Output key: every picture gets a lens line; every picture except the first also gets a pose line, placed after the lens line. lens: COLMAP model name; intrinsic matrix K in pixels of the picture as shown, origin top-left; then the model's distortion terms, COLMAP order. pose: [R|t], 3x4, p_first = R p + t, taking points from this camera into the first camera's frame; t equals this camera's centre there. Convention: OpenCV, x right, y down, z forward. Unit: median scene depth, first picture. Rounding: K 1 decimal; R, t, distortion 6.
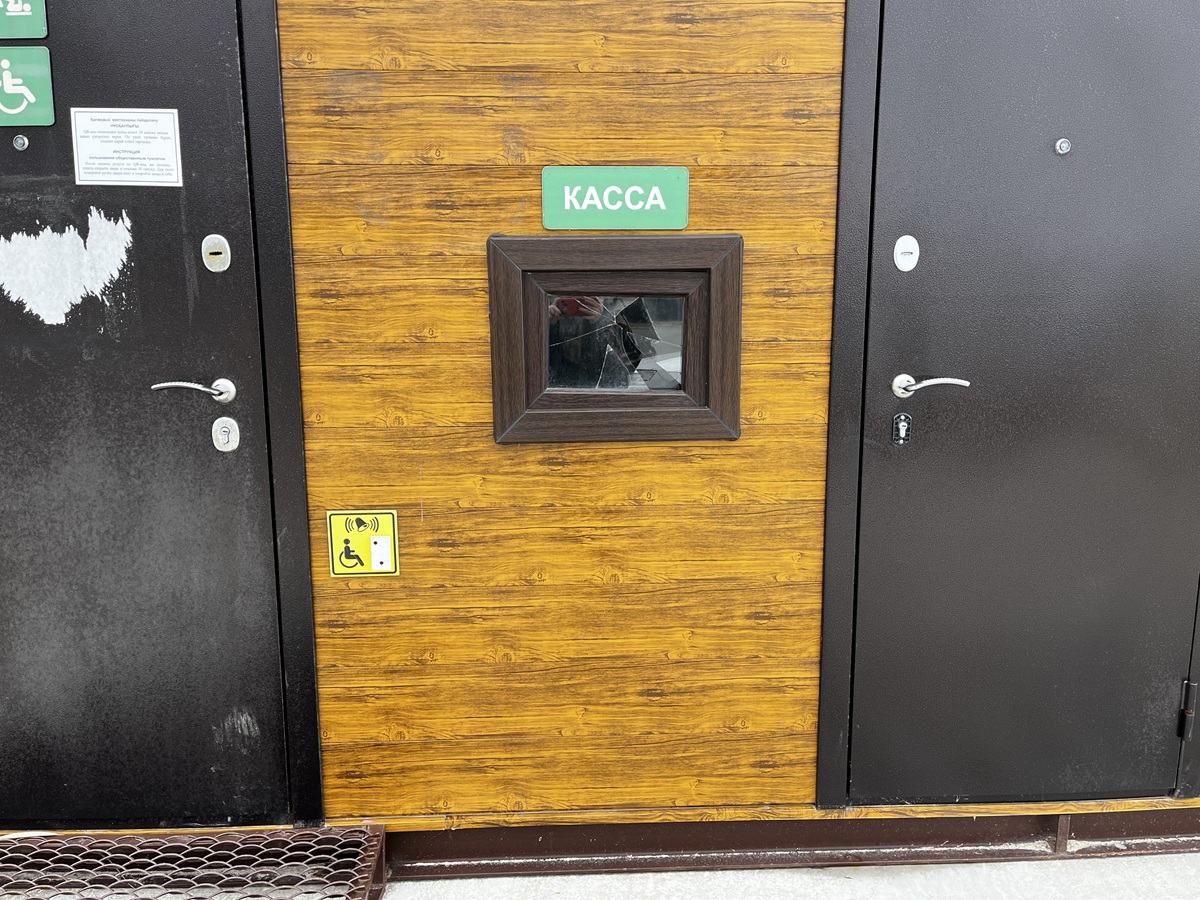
lens RADIAL K [[924.3, 0, 600.0], [0, 924.3, 450.0], [0, 0, 1]] dist [0.031172, -0.002914]
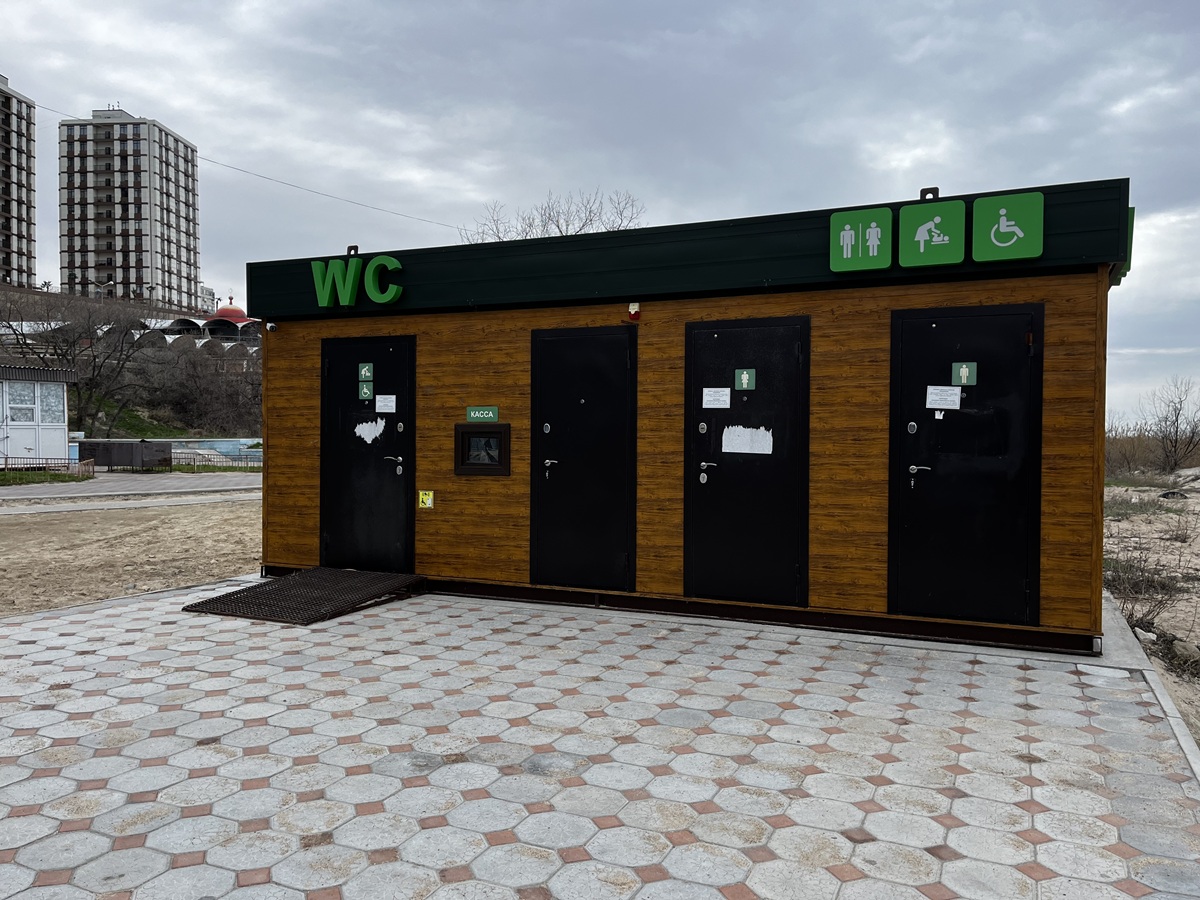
lens RADIAL K [[924.3, 0, 600.0], [0, 924.3, 450.0], [0, 0, 1]] dist [0.031172, -0.002914]
pose [[0.895226, 0.017619, -0.445263, 2.186417], [-0.090094, 0.985739, -0.142132, 0.392184], [0.436409, 0.167356, 0.884047, -2.222458]]
